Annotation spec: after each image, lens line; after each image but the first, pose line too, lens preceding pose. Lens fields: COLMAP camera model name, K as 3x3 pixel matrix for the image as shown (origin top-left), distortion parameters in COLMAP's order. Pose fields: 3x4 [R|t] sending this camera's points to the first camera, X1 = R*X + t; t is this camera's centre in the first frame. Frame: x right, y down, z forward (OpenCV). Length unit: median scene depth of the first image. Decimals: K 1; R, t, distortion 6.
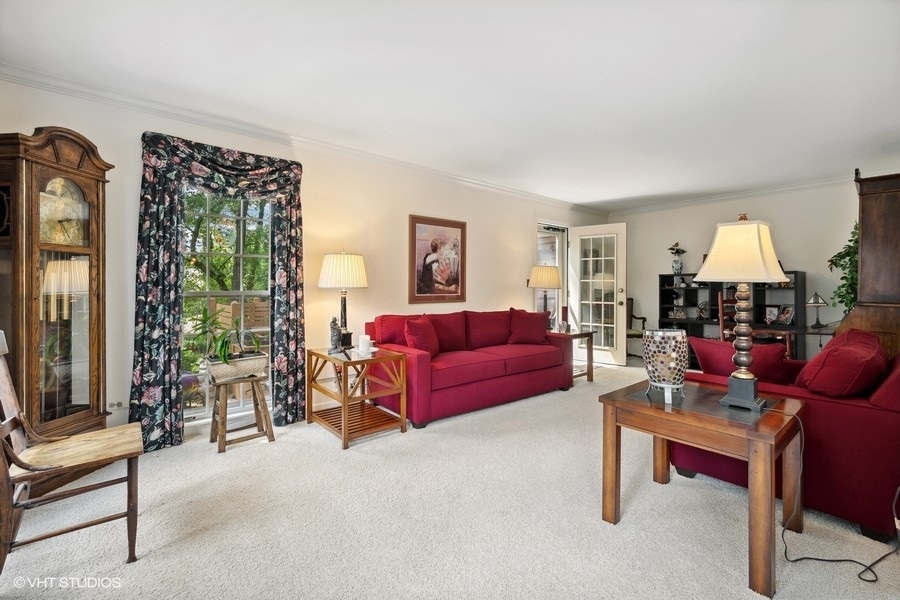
lens RADIAL K [[385.3, 0, 449.8], [0, 385.3, 293.8], [0, 0, 1]] dist [-0.002955, -0.000119]
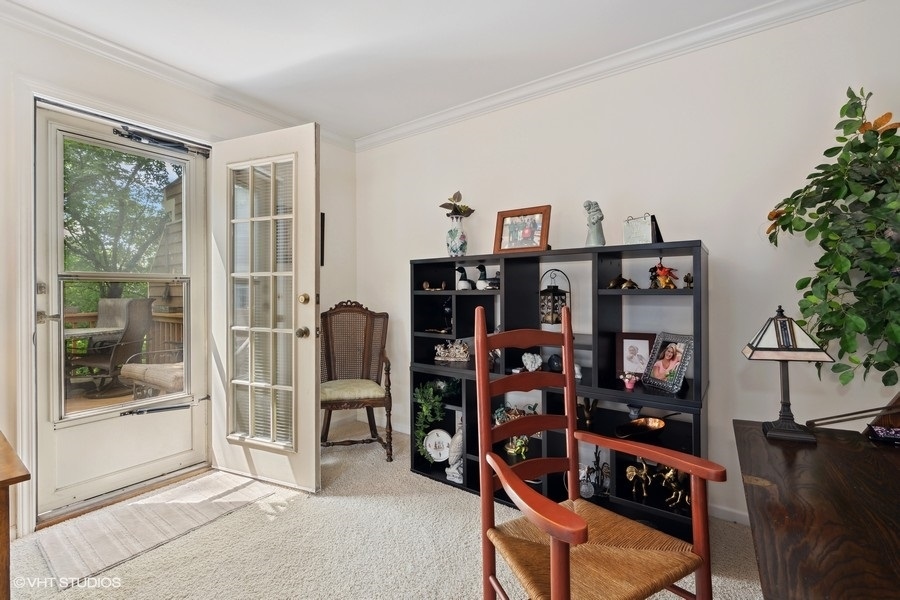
lens RADIAL K [[385.3, 0, 449.4], [0, 385.3, 296.9], [0, 0, 1]] dist [-0.002955, -0.000119]
pose [[0.966826, -0.008272, 0.255302, 0.550184], [0.008207, 0.999965, 0.001320, -0.010766], [-0.255304, 0.000819, 0.966860, 0.664493]]
